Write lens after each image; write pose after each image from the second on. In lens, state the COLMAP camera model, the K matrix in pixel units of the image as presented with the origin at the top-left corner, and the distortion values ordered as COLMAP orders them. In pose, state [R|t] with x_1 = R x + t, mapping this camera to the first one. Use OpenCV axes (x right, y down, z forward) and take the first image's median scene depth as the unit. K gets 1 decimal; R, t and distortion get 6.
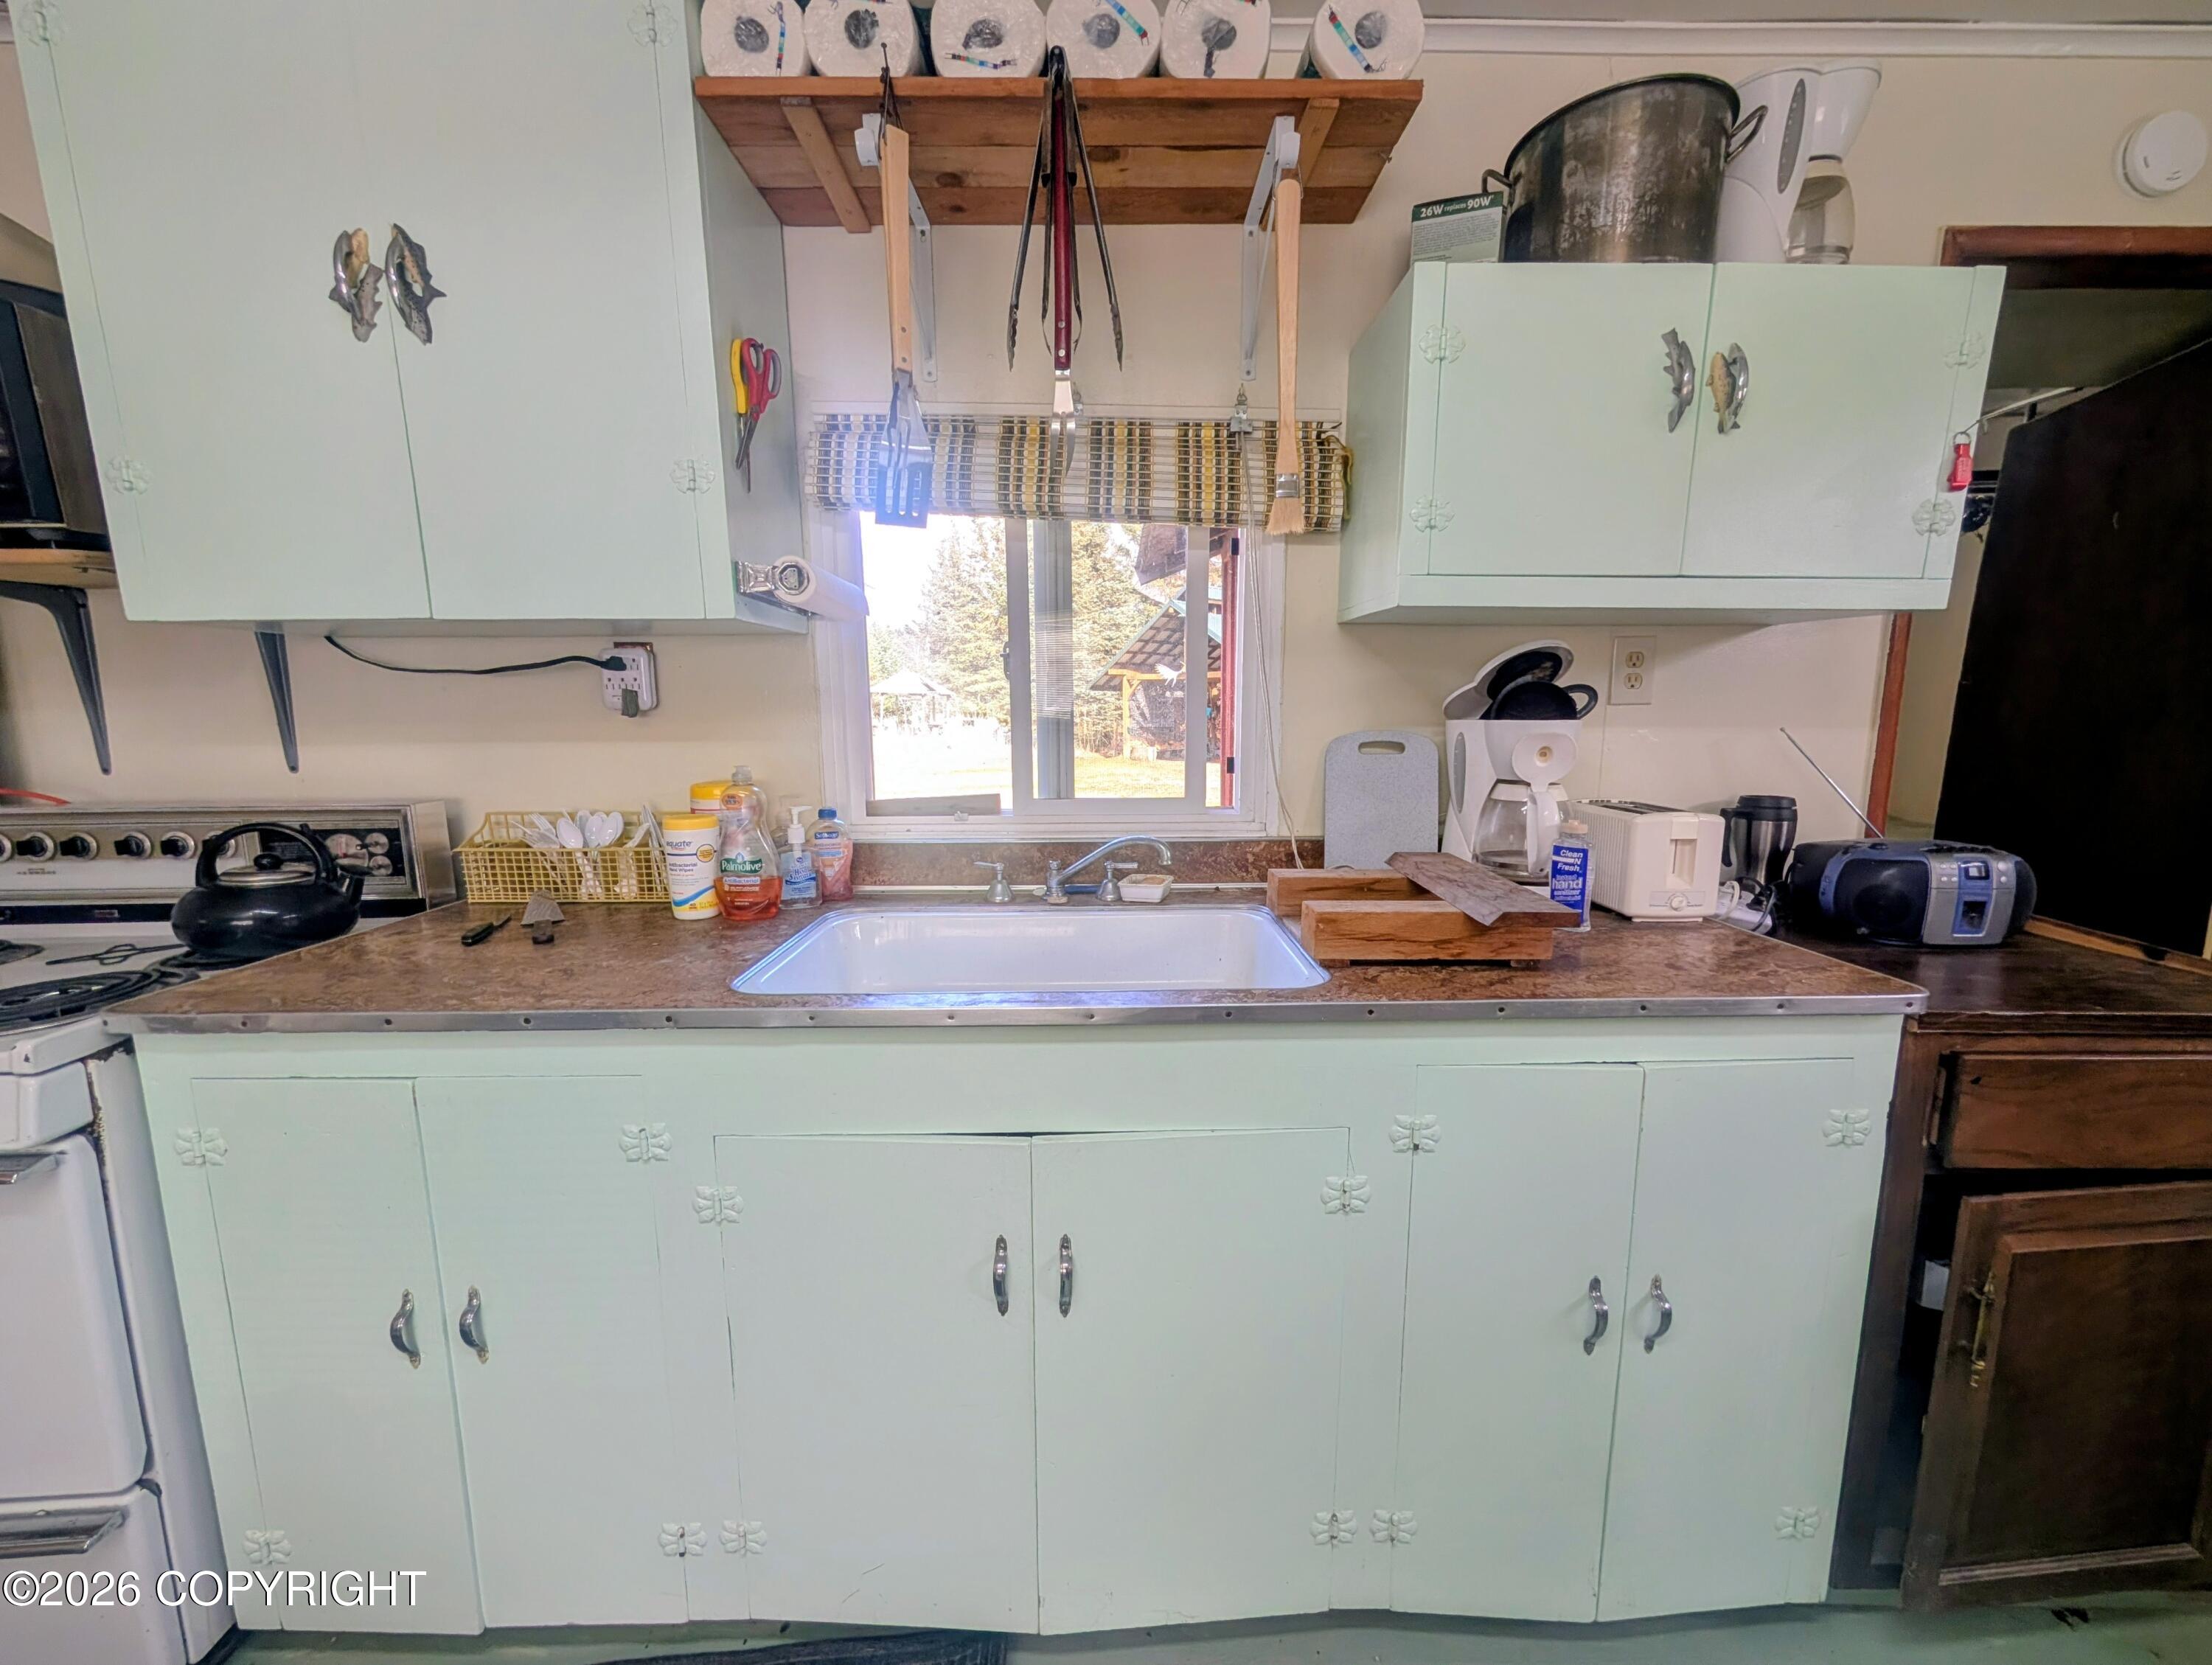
lens RADIAL K [[837.8, 0, 1108.4], [0, 837.8, 829.1], [0, 0, 1]] dist [-0.000713, -0.000284]
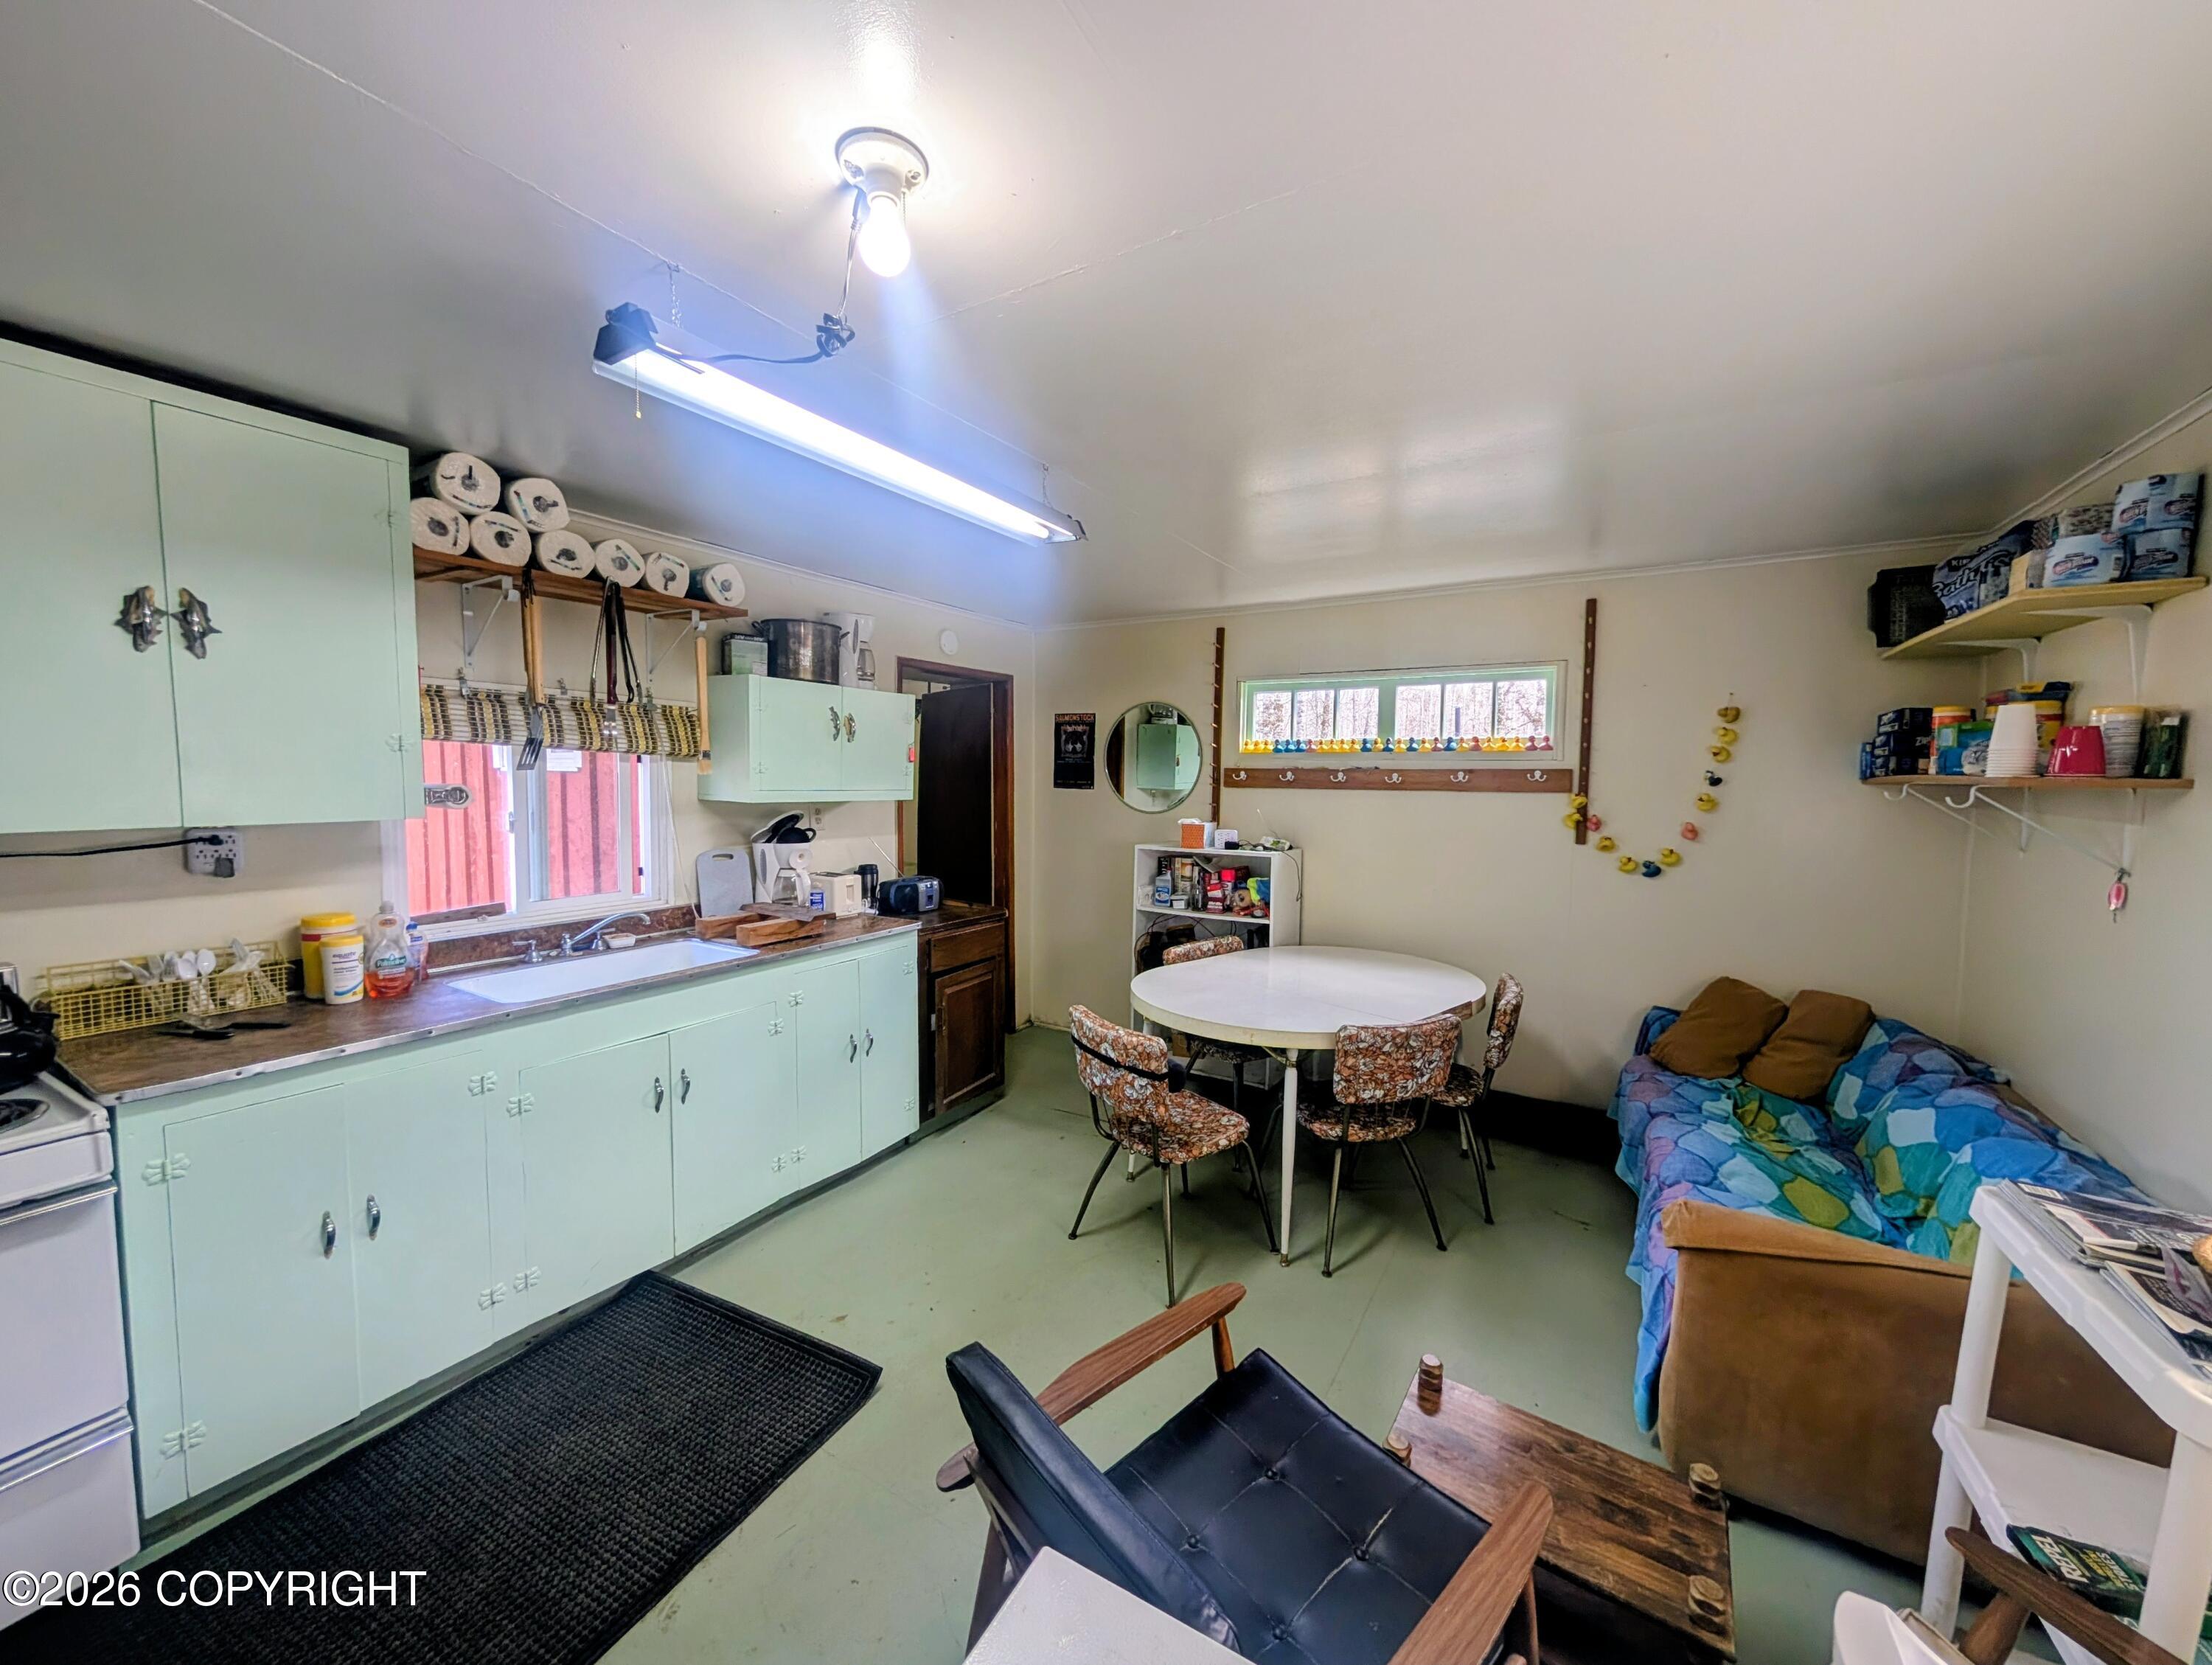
lens RADIAL K [[837.8, 0, 1114.9], [0, 837.8, 828.9], [0, 0, 1]] dist [-0.000713, -0.000284]
pose [[0.523274, -0.048549, 0.850781, -1.126176], [0.109076, 0.993979, -0.010367, -0.045449], [-0.845155, 0.098225, 0.525419, -1.128426]]
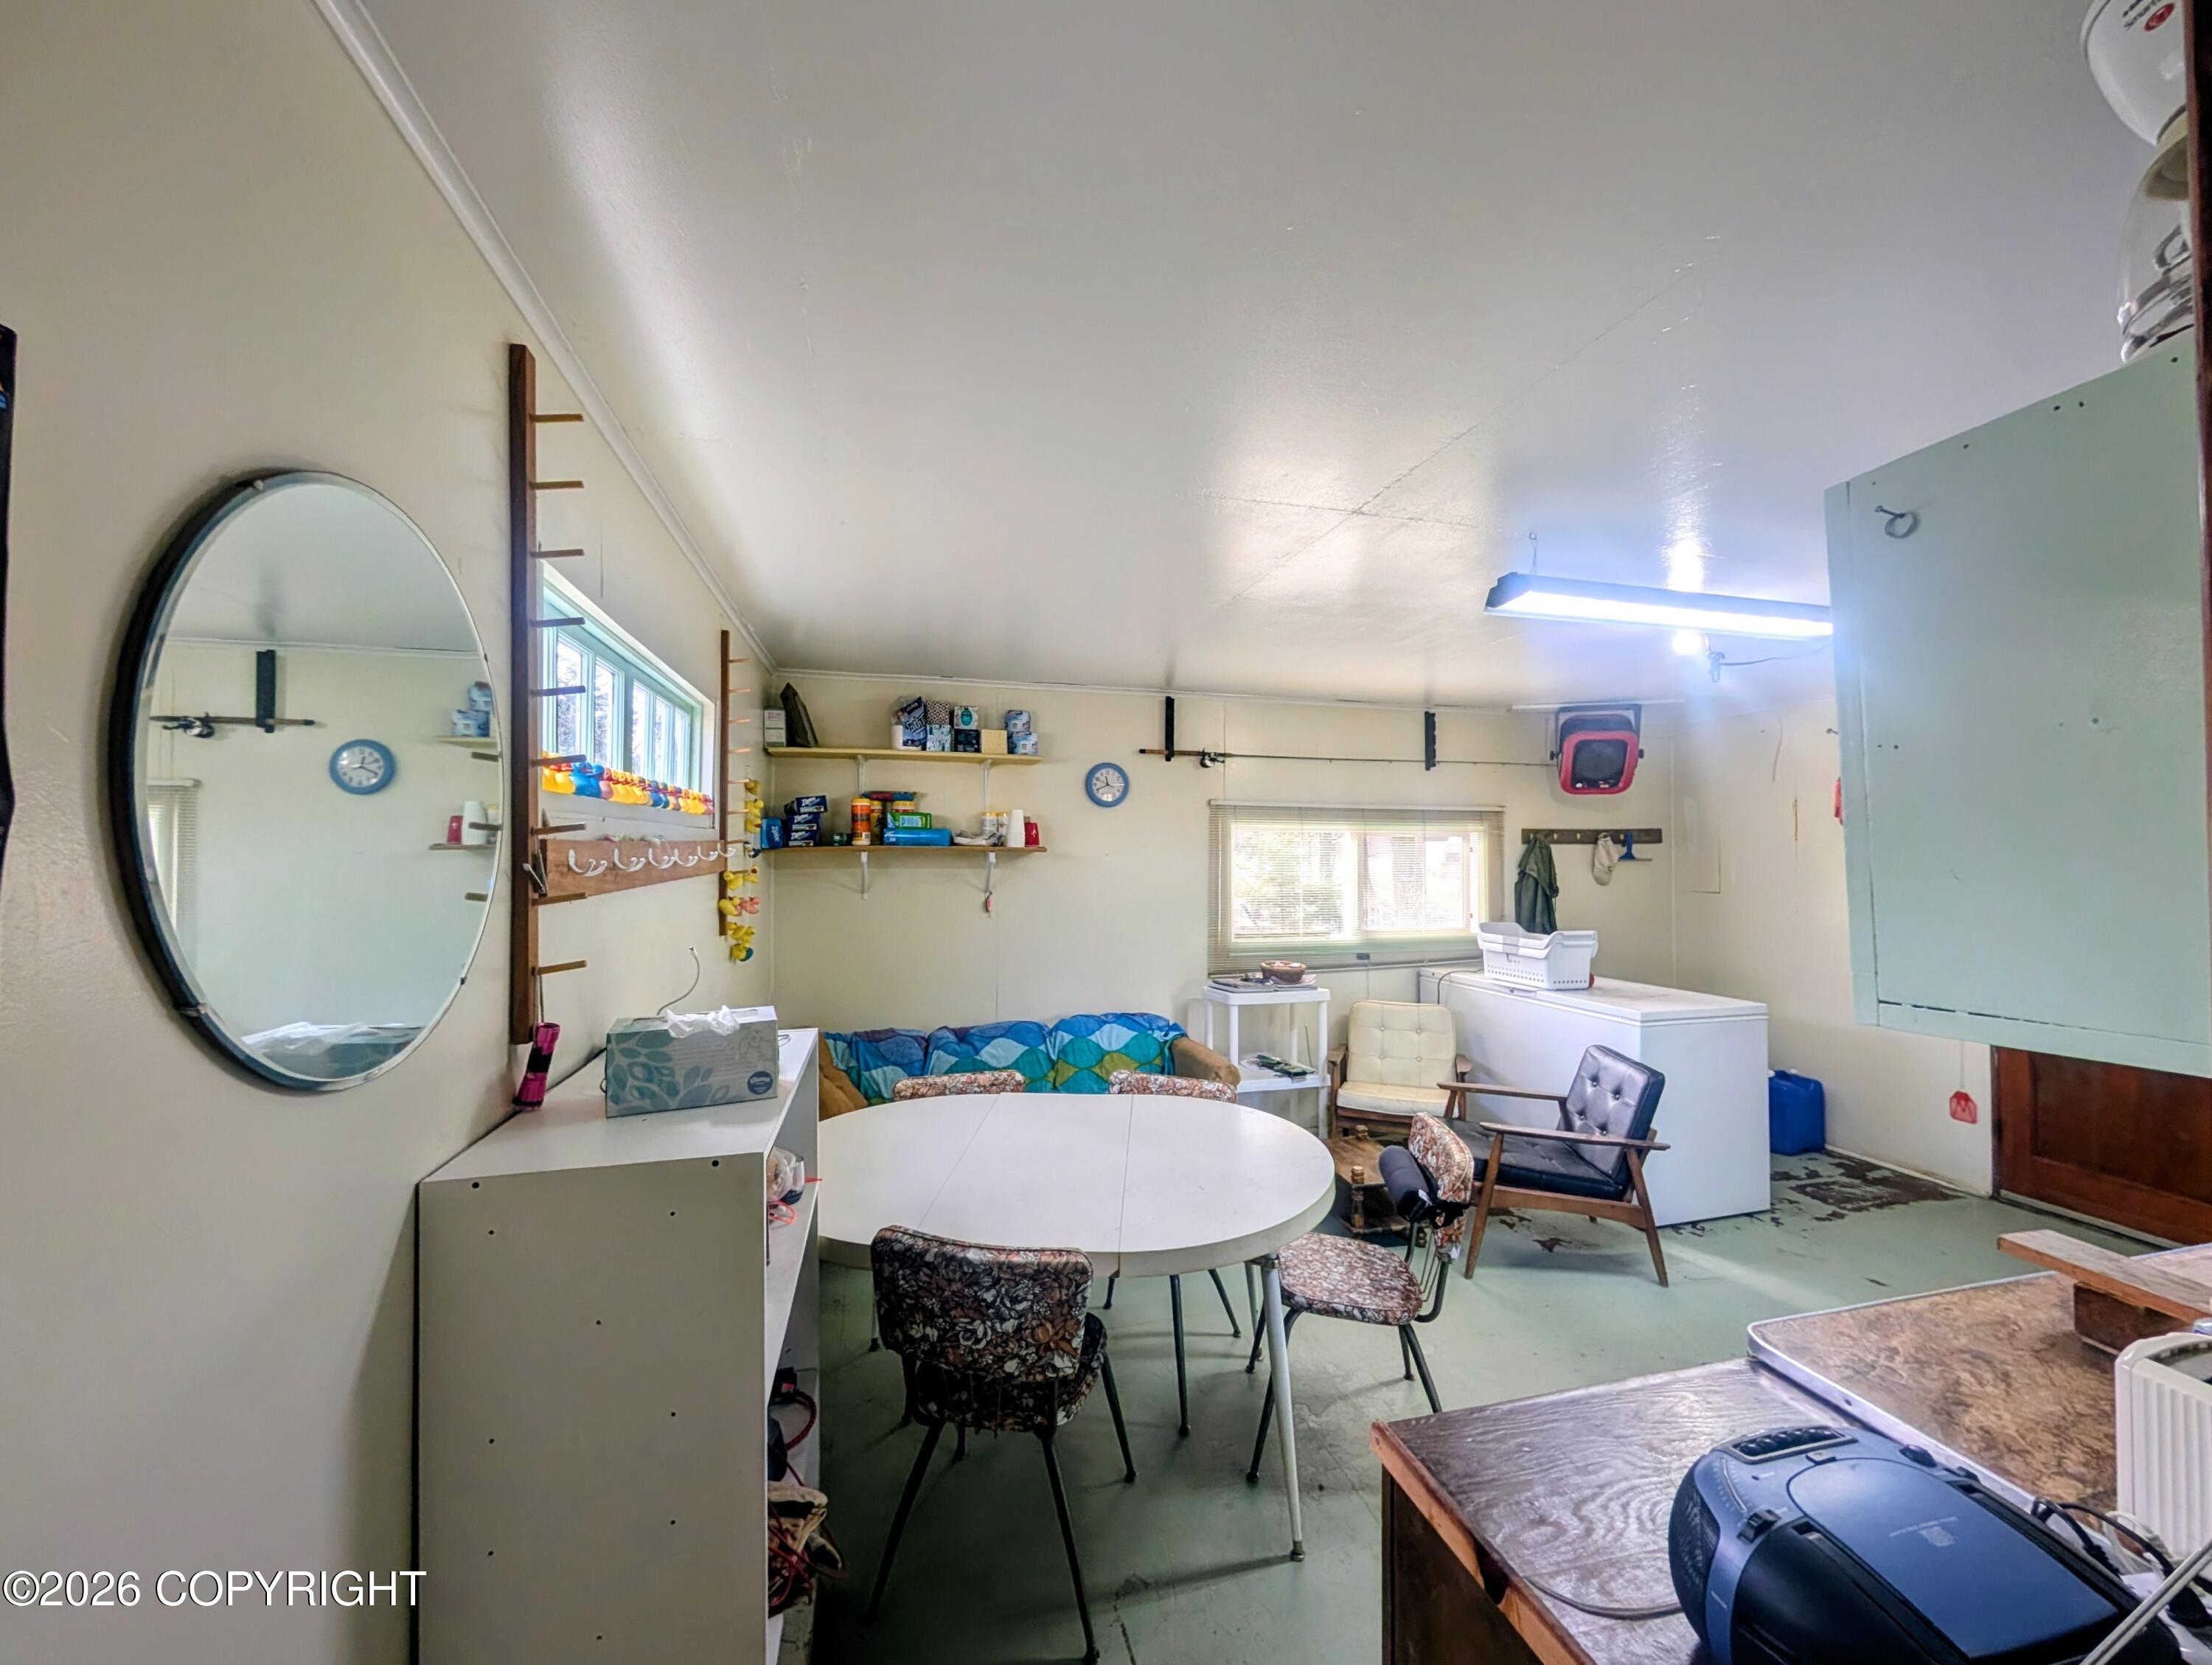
lens RADIAL K [[837.8, 0, 1107.1], [0, 837.8, 839.4], [0, 0, 1]] dist [-0.000713, -0.000284]
pose [[-0.973634, 0.001213, -0.228112, 1.503773], [-0.028954, 0.991241, 0.128855, -0.405482], [0.226270, 0.132062, -0.965071, 1.297660]]
